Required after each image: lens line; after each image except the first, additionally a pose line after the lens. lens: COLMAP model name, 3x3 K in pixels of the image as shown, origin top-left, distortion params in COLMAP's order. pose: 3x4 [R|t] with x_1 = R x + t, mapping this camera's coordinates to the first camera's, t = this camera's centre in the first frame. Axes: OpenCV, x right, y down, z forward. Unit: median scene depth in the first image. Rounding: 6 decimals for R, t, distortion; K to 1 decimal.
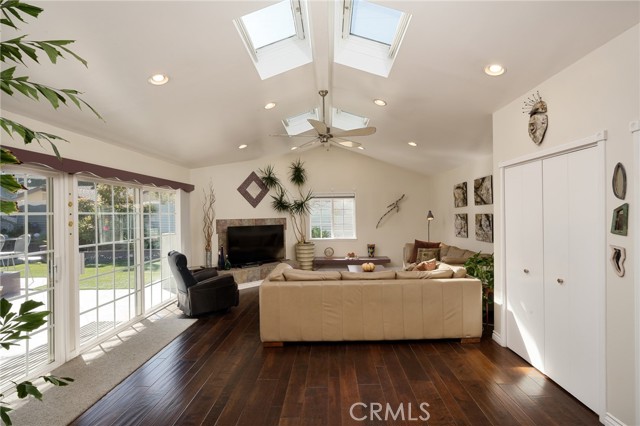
lens RADIAL K [[309.2, 0, 323.6], [0, 309.2, 212.4], [0, 0, 1]] dist [-0.003154, -0.000492]
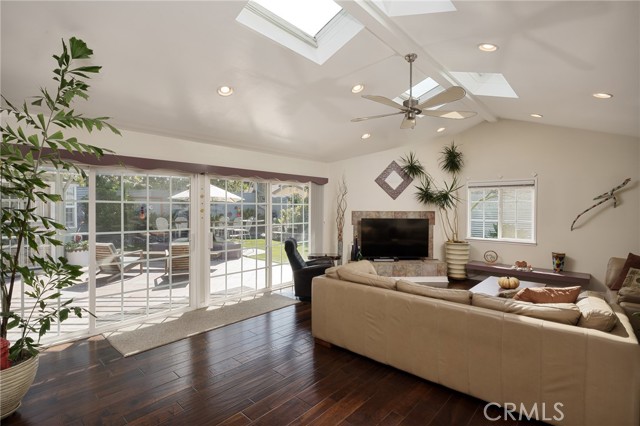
lens RADIAL K [[309.2, 0, 319.9], [0, 309.2, 211.9], [0, 0, 1]] dist [-0.003154, -0.000492]
pose [[0.750808, 0.028714, -0.659896, 0.227322], [-0.012174, 0.999487, 0.029639, -0.002206], [0.660408, -0.014219, 0.750772, 0.144095]]
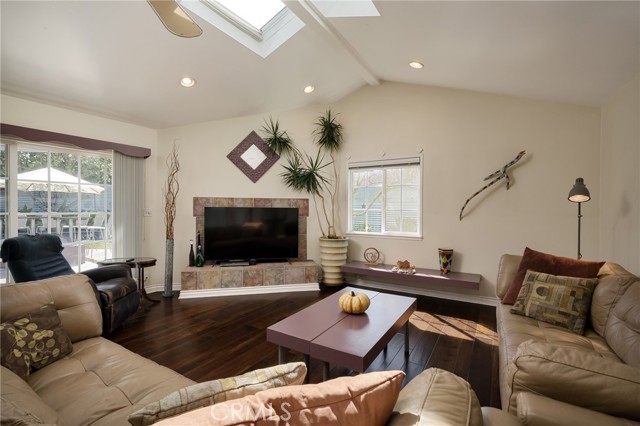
lens RADIAL K [[288.8, 0, 320.7], [0, 288.8, 211.9], [0, 0, 1]] dist [-0.011098, 0.001740]
pose [[0.858978, 0.025686, -0.511367, 0.245406], [-0.015704, 0.999593, 0.023829, 0.034256], [0.511771, -0.012438, 0.859032, 0.509180]]
